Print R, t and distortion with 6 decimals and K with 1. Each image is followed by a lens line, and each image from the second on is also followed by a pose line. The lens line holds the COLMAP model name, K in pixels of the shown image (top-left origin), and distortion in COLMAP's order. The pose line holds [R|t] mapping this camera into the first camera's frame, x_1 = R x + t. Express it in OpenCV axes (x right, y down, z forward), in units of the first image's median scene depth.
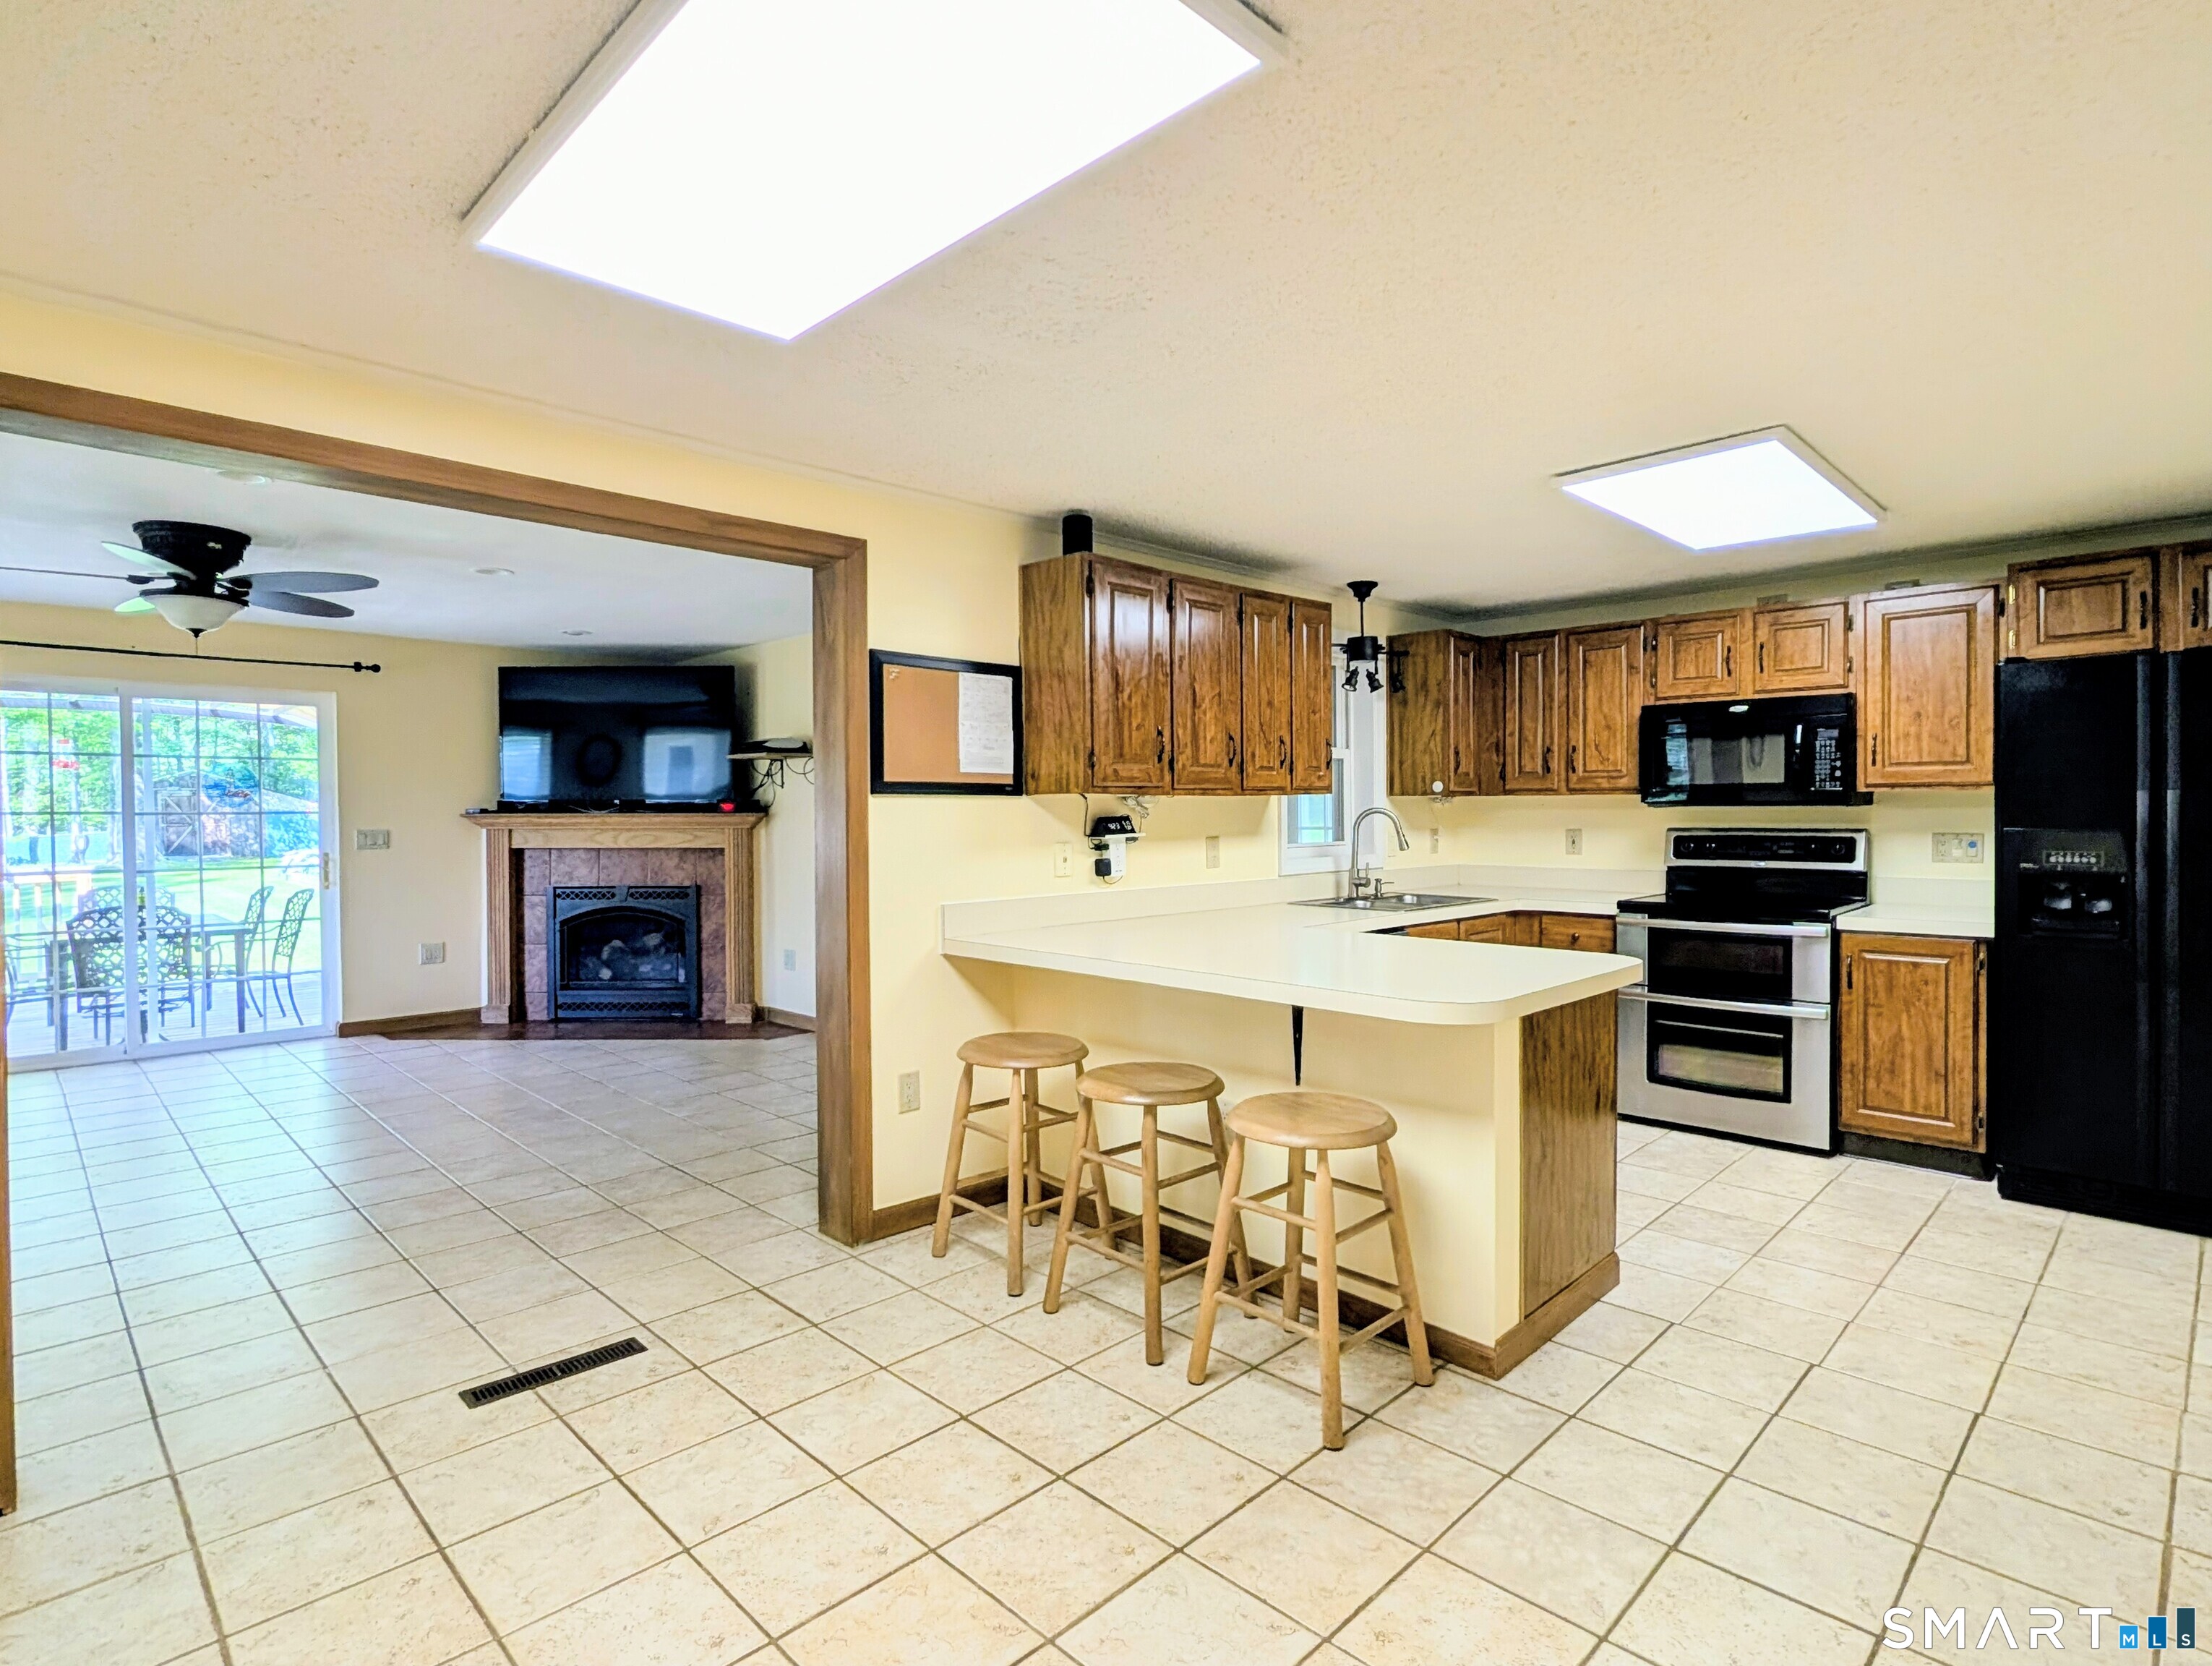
lens RADIAL K [[1124.5, 0, 1103.1], [0, 1124.5, 832.0], [0, 0, 1]] dist [0.004374, 0.000255]
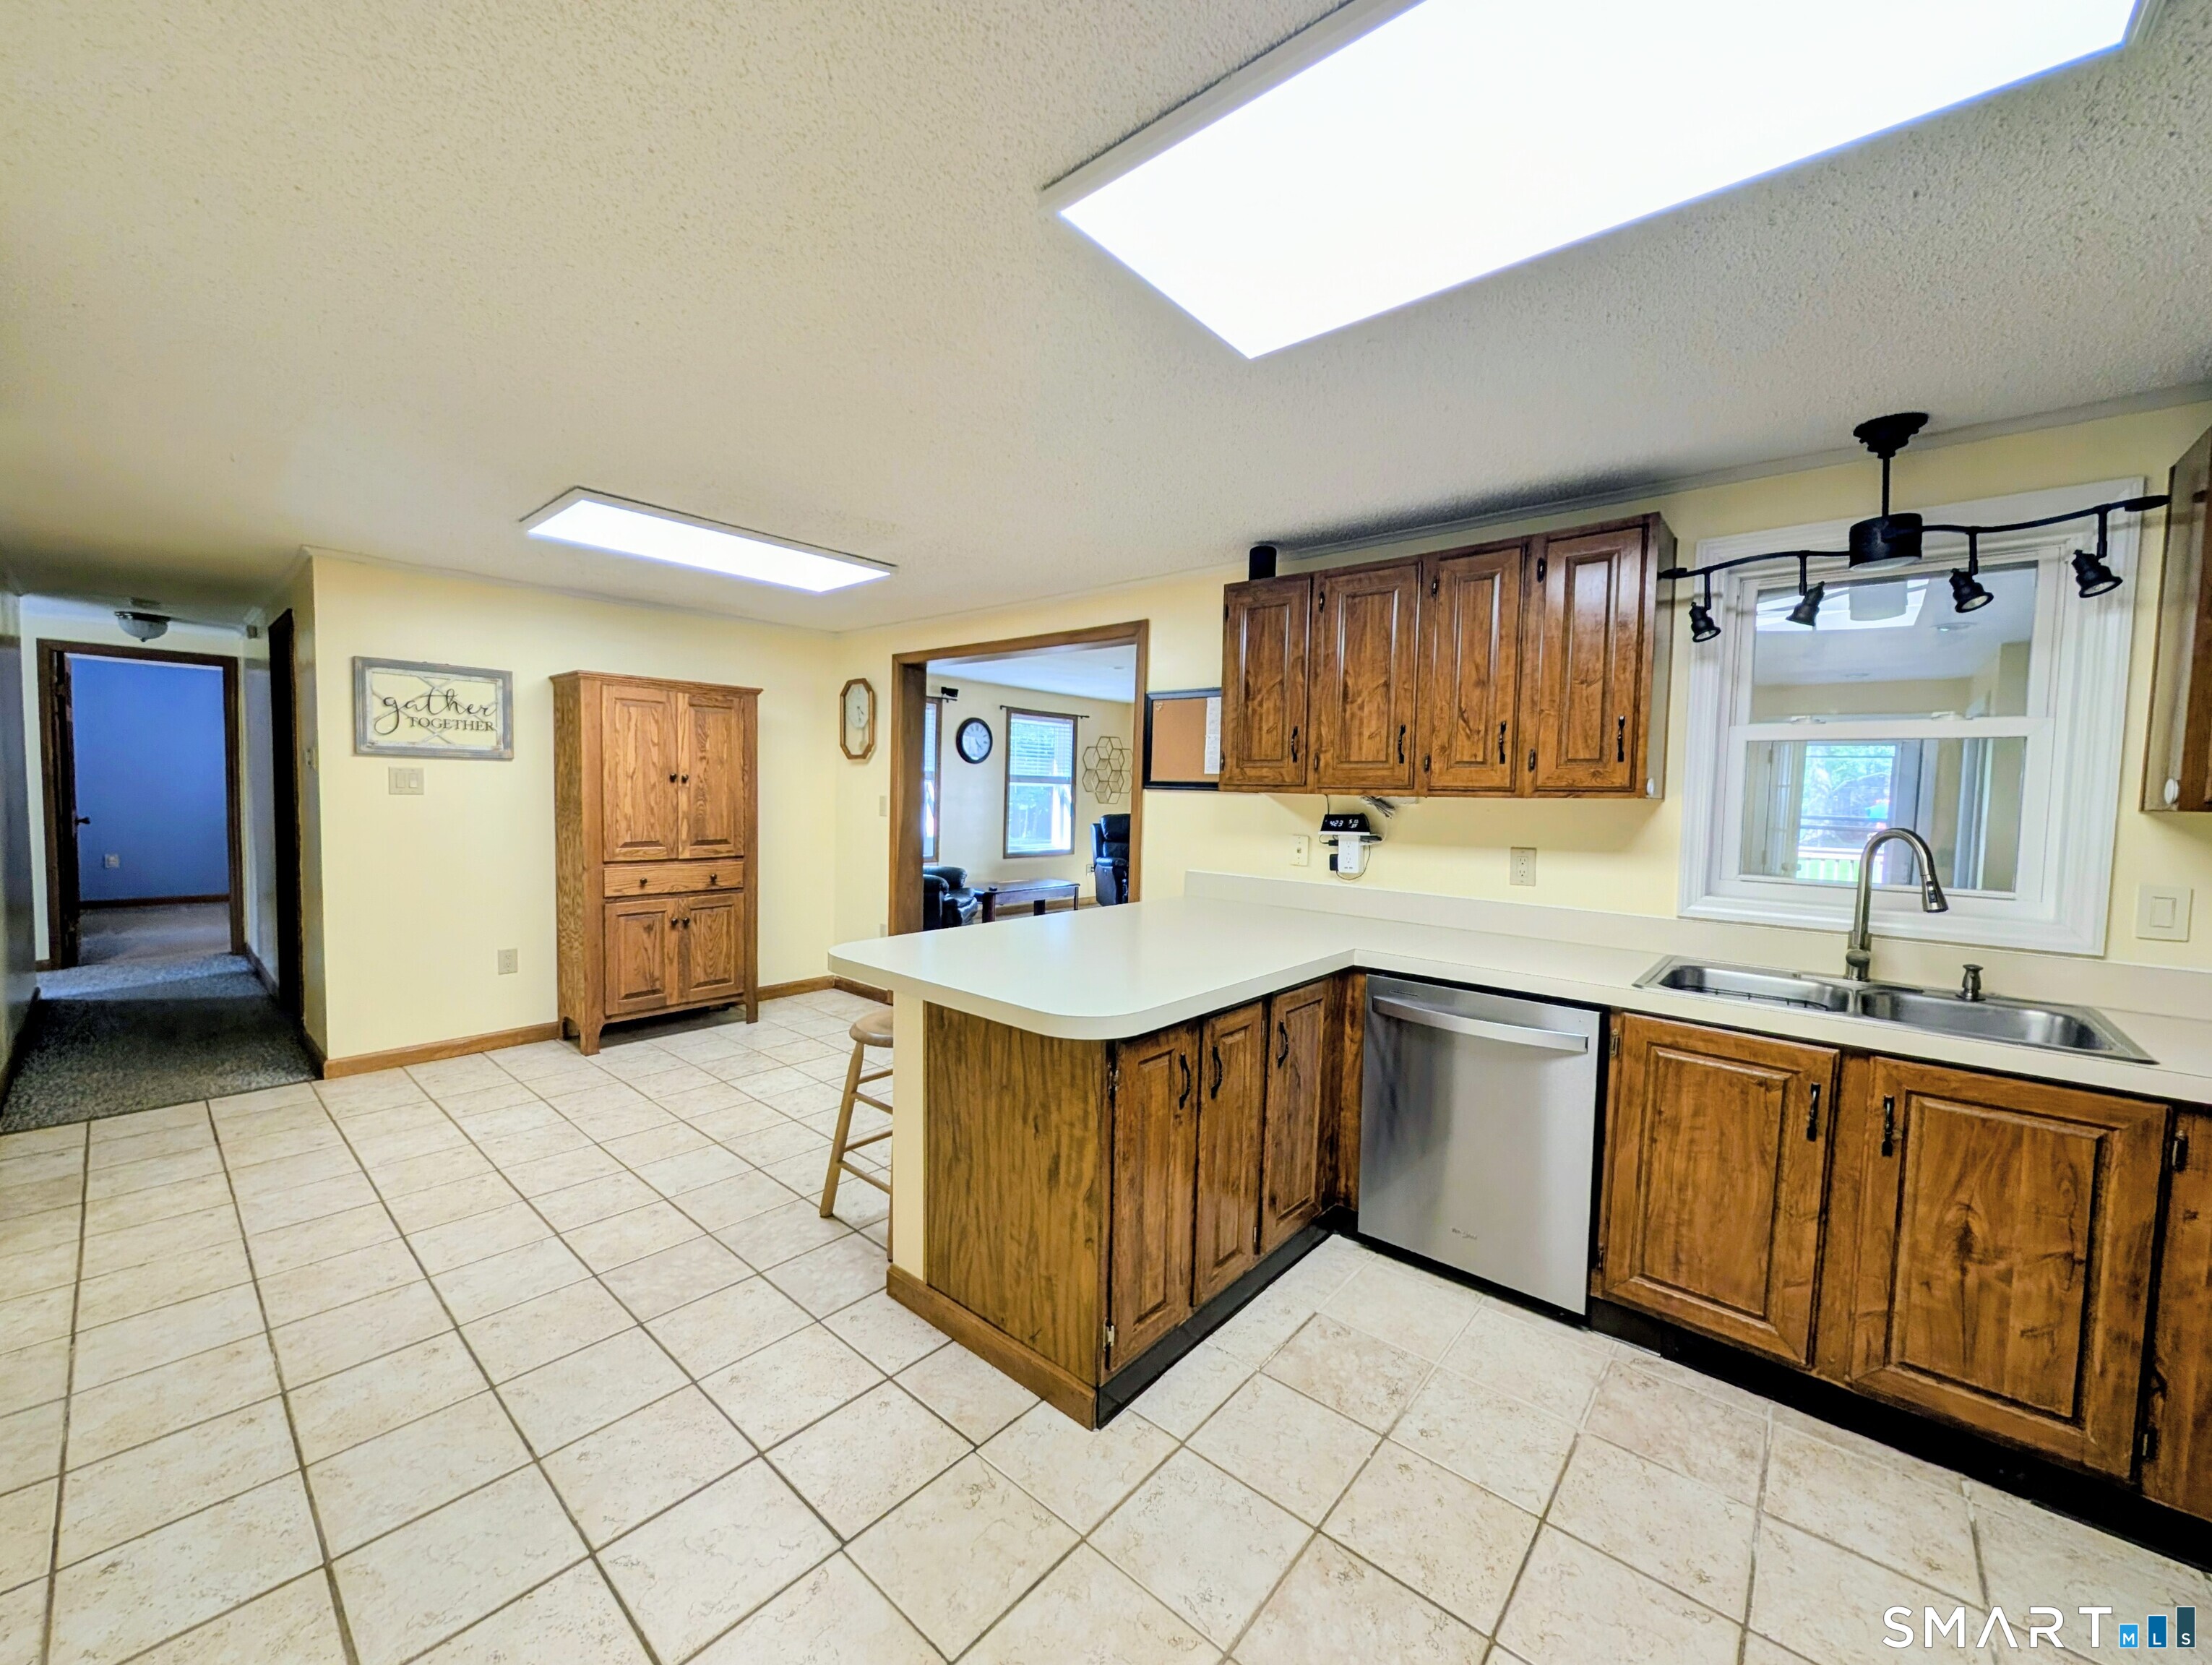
lens RADIAL K [[851.5, 0, 1105.7], [0, 851.5, 835.1], [0, 0, 1]] dist [0.001983, -0.000465]
pose [[0.077941, 0.062637, -0.994988, 0.733923], [-0.045247, 0.997218, 0.059233, -0.029492], [0.995931, 0.040403, 0.080558, 0.684015]]
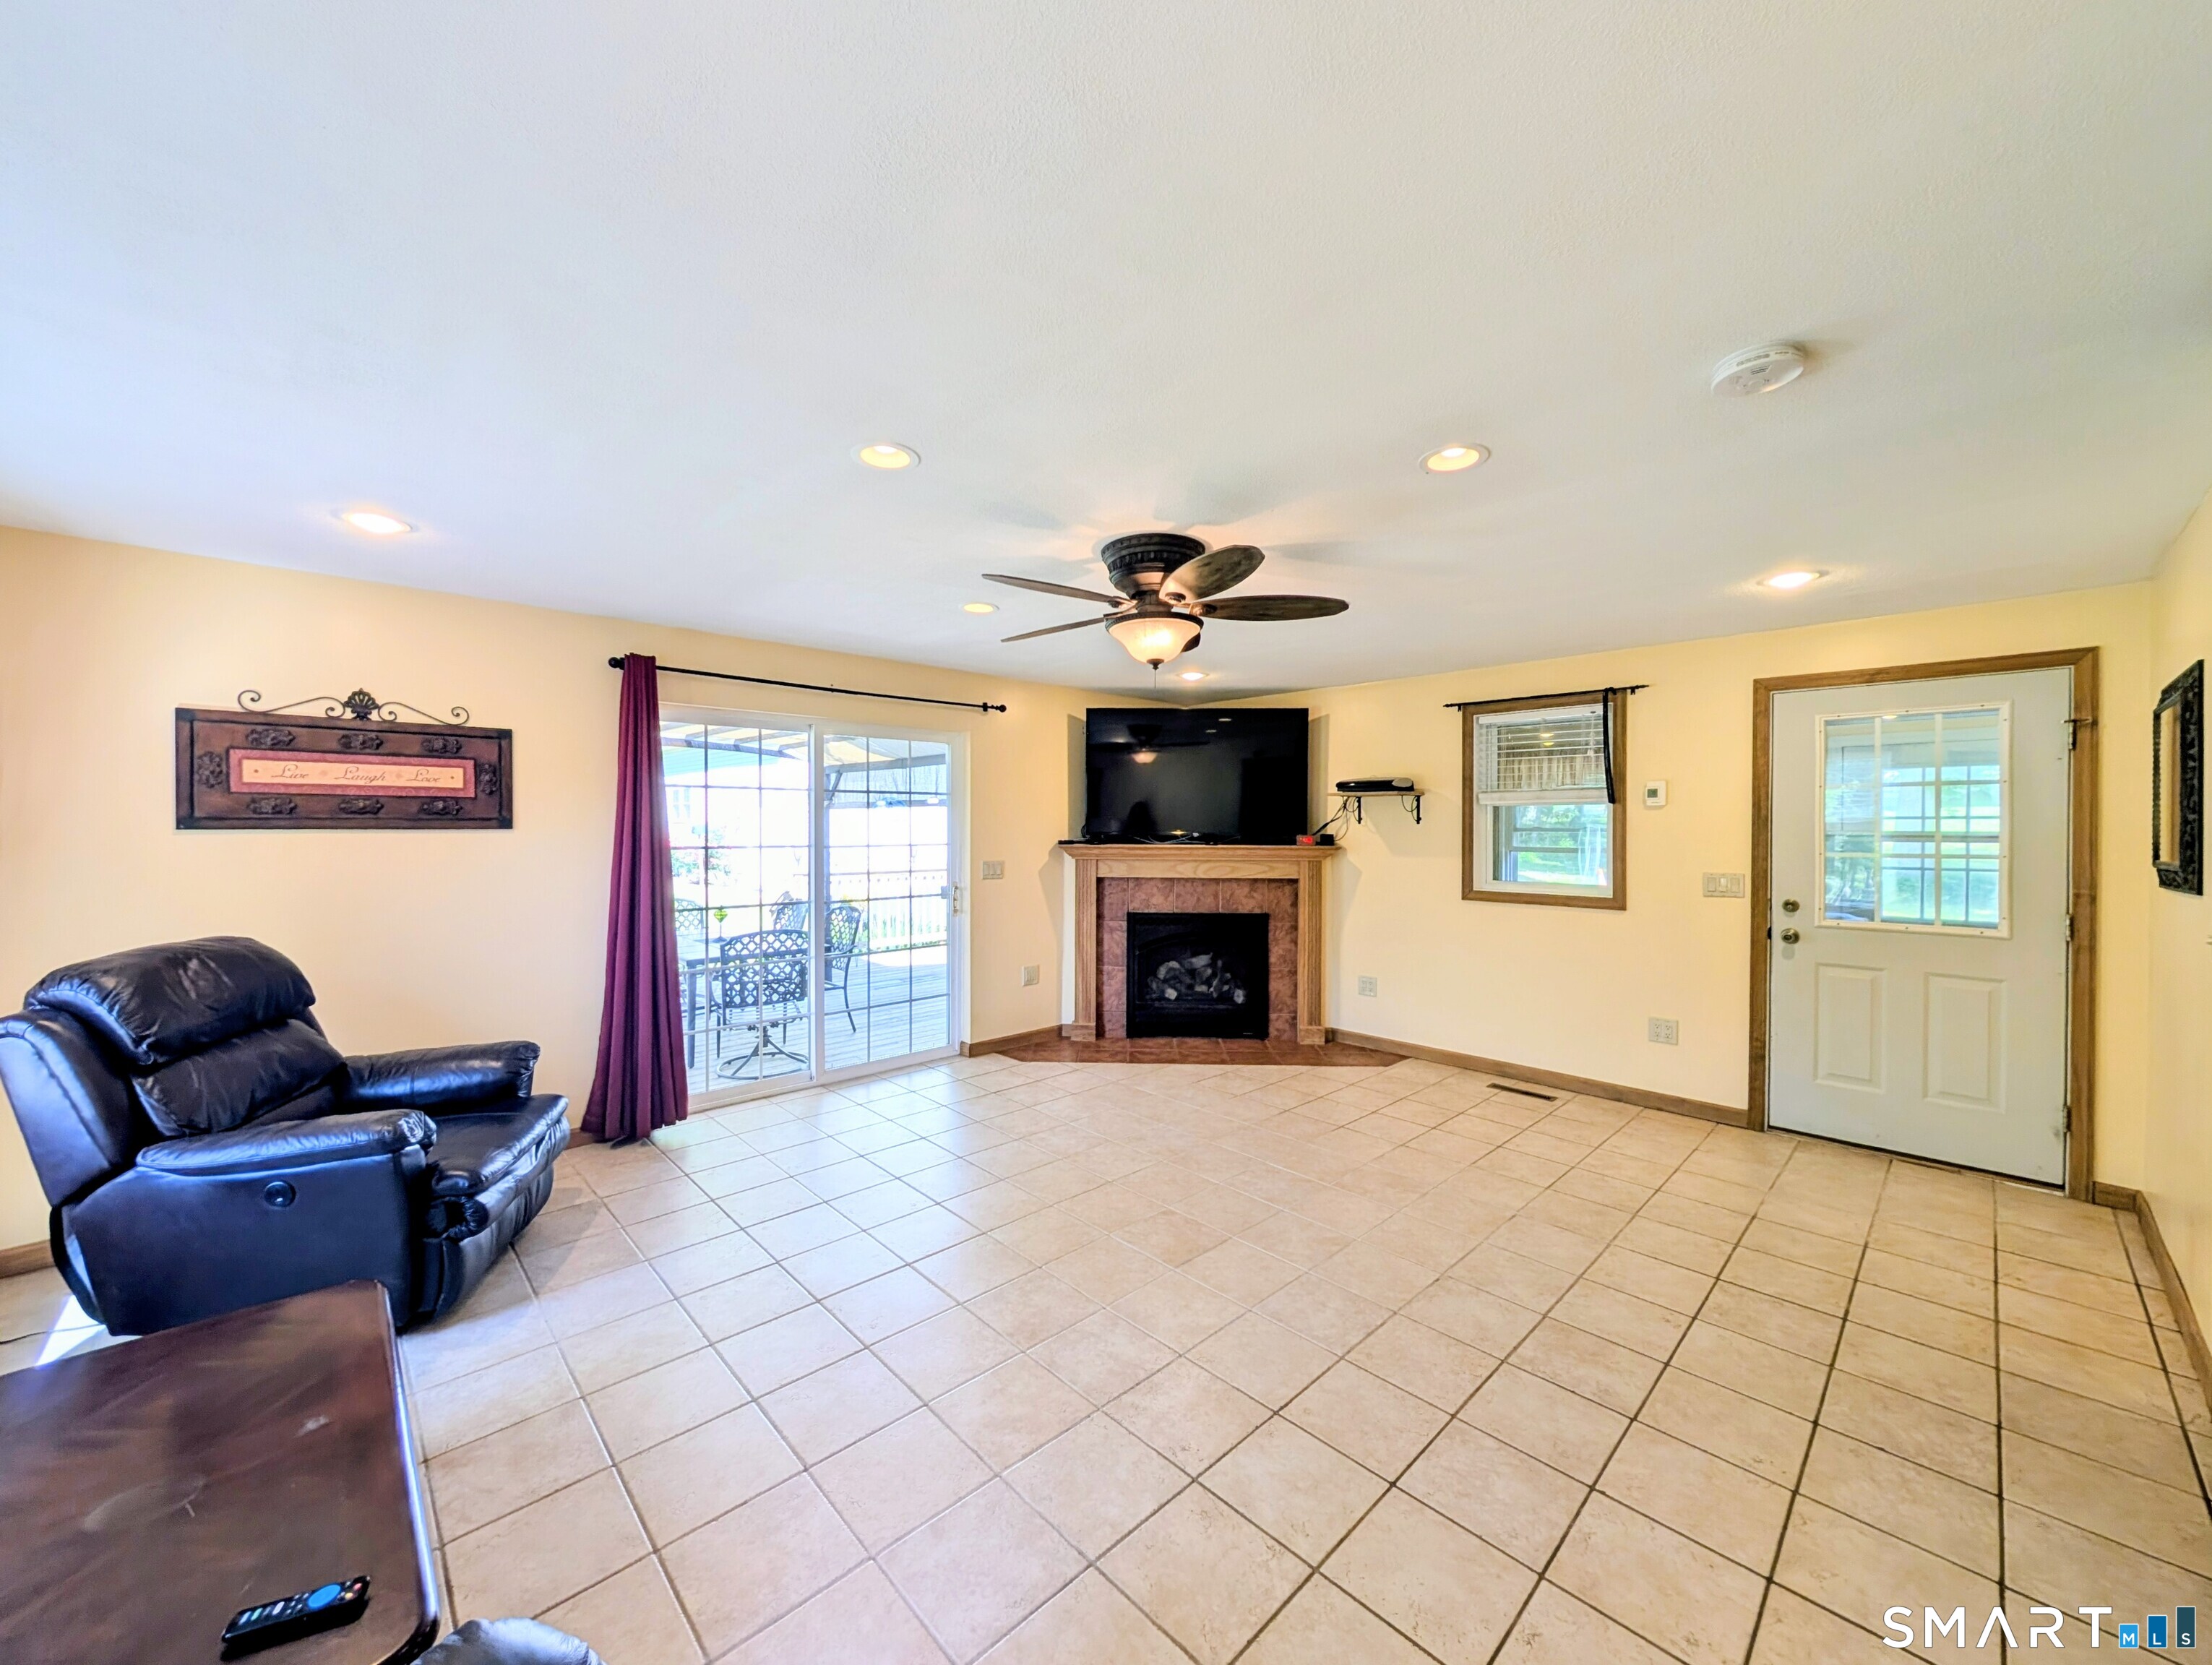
lens RADIAL K [[851.5, 0, 1110.8], [0, 851.5, 831.4], [0, 0, 1]] dist [0.001983, -0.000465]
pose [[0.999767, 0.008622, -0.019776, -0.825524], [-0.008785, 0.999928, -0.008156, -0.037340], [0.019704, 0.008328, 0.999771, 0.315637]]
